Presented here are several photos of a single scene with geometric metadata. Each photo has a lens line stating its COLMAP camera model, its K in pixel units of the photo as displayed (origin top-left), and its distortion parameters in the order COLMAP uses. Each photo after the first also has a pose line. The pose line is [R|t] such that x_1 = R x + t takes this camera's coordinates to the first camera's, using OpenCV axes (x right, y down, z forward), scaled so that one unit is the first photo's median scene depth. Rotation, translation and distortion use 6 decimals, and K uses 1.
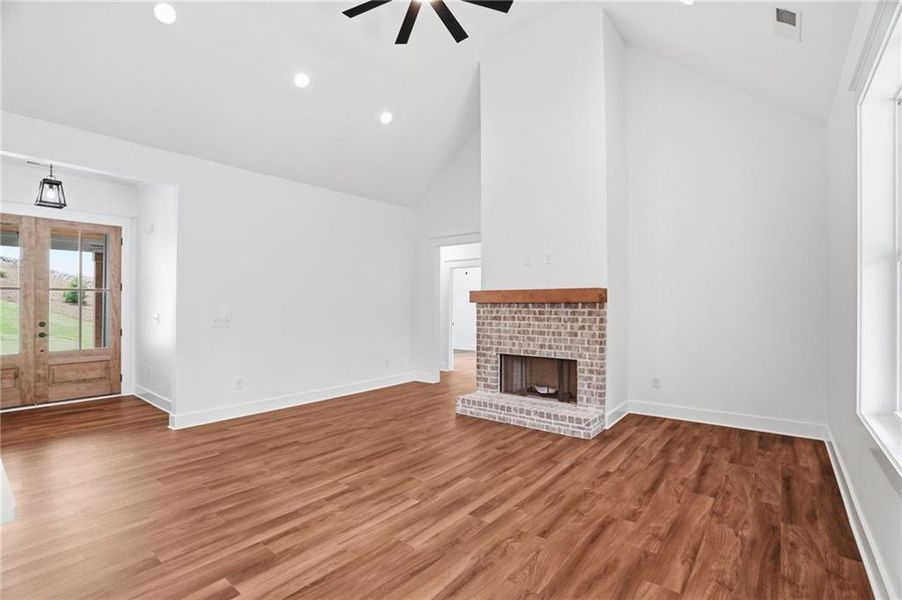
lens RADIAL K [[426.1, 0, 452.9], [0, 426.1, 303.1], [0, 0, 1]] dist [-0.042871, 0.010215]
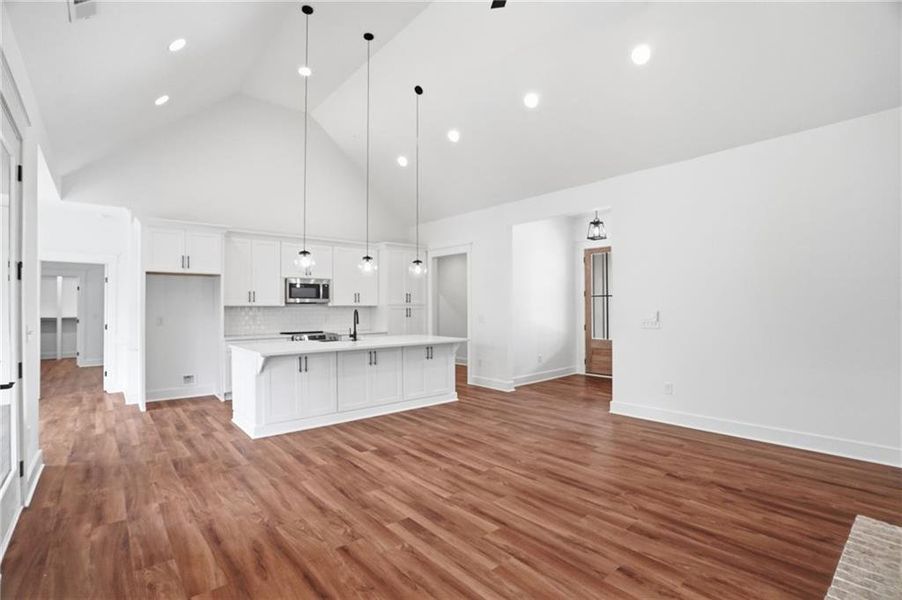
lens RADIAL K [[426.1, 0, 442.7], [0, 426.1, 306.2], [0, 0, 1]] dist [-0.042871, 0.010215]
pose [[-0.212626, -0.003152, -0.977129, 0.581979], [0.009357, 0.999942, -0.005262, 0.003006], [0.977089, -0.010261, -0.212585, 0.756092]]
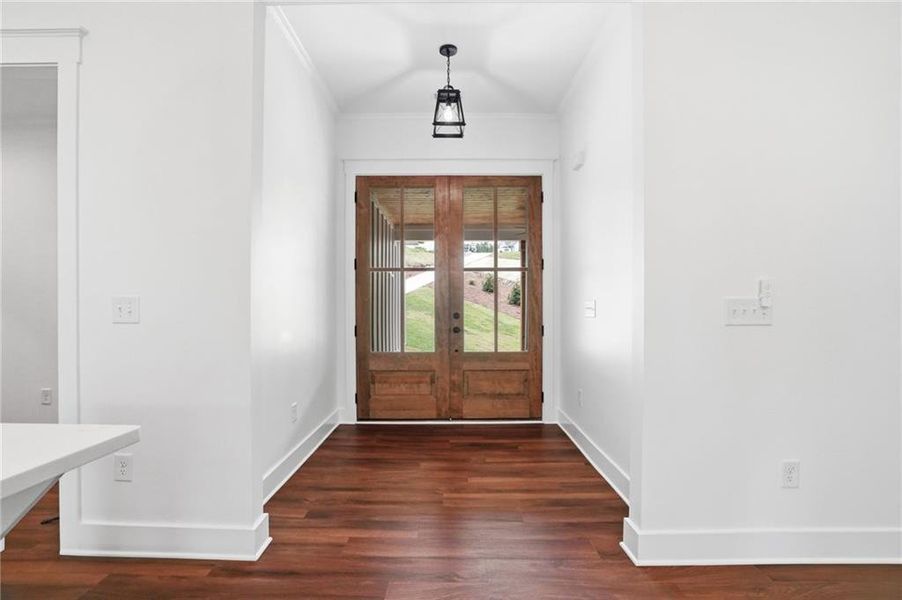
lens RADIAL K [[426.1, 0, 457.1], [0, 426.1, 302.9], [0, 0, 1]] dist [-0.042871, 0.010215]
pose [[0.632148, -0.009752, -0.774786, -0.430543], [0.003710, 0.999947, -0.009559, 0.039038], [0.774839, 0.003169, 0.632151, 0.561583]]
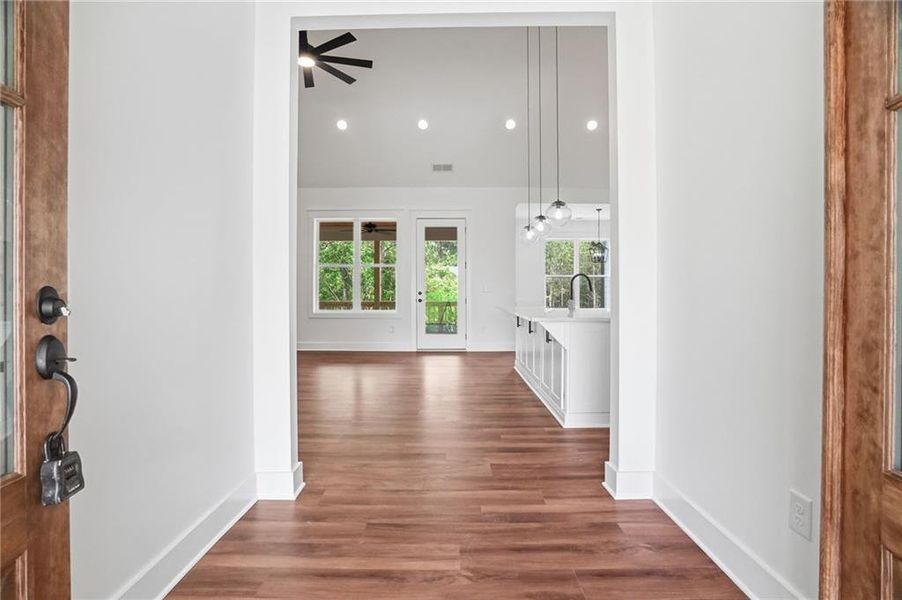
lens RADIAL K [[426.1, 0, 448.1], [0, 426.1, 294.2], [0, 0, 1]] dist [-0.042871, 0.010215]
pose [[-0.619569, -0.005214, 0.784925, -1.170598], [-0.000774, 0.999982, 0.006032, 0.049032], [-0.784942, 0.003130, -0.619562, 1.146459]]
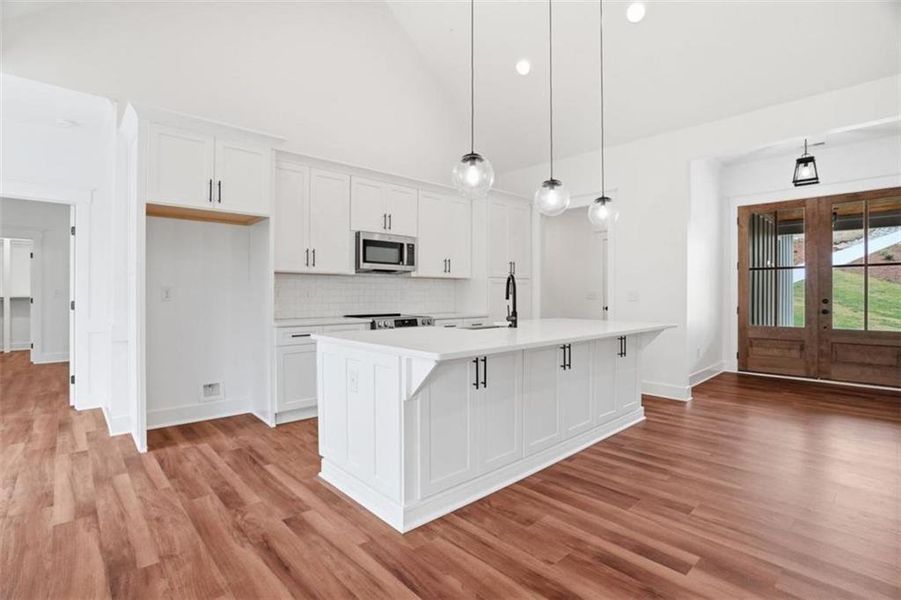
lens RADIAL K [[425.6, 0, 438.9], [0, 425.6, 302.3], [0, 0, 1]] dist [-0.042871, 0.010215]
pose [[-0.168211, 0.013803, -0.985654, 0.185697], [0.004483, 0.999902, 0.013238, 0.040618], [0.985741, -0.002192, -0.168257, 0.259500]]
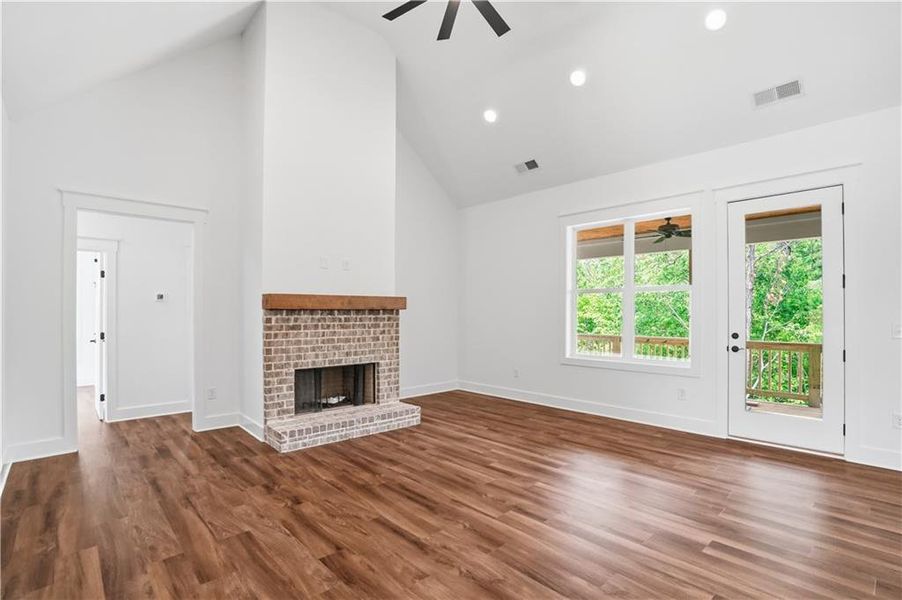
lens RADIAL K [[426.1, 0, 451.1], [0, 426.1, 312.1], [0, 0, 1]] dist [-0.042871, 0.010215]
pose [[0.153266, 0.000208, 0.988185, -0.776082], [-0.003496, 0.999994, 0.000332, 0.004433], [-0.988179, -0.003505, 0.153266, 0.658622]]
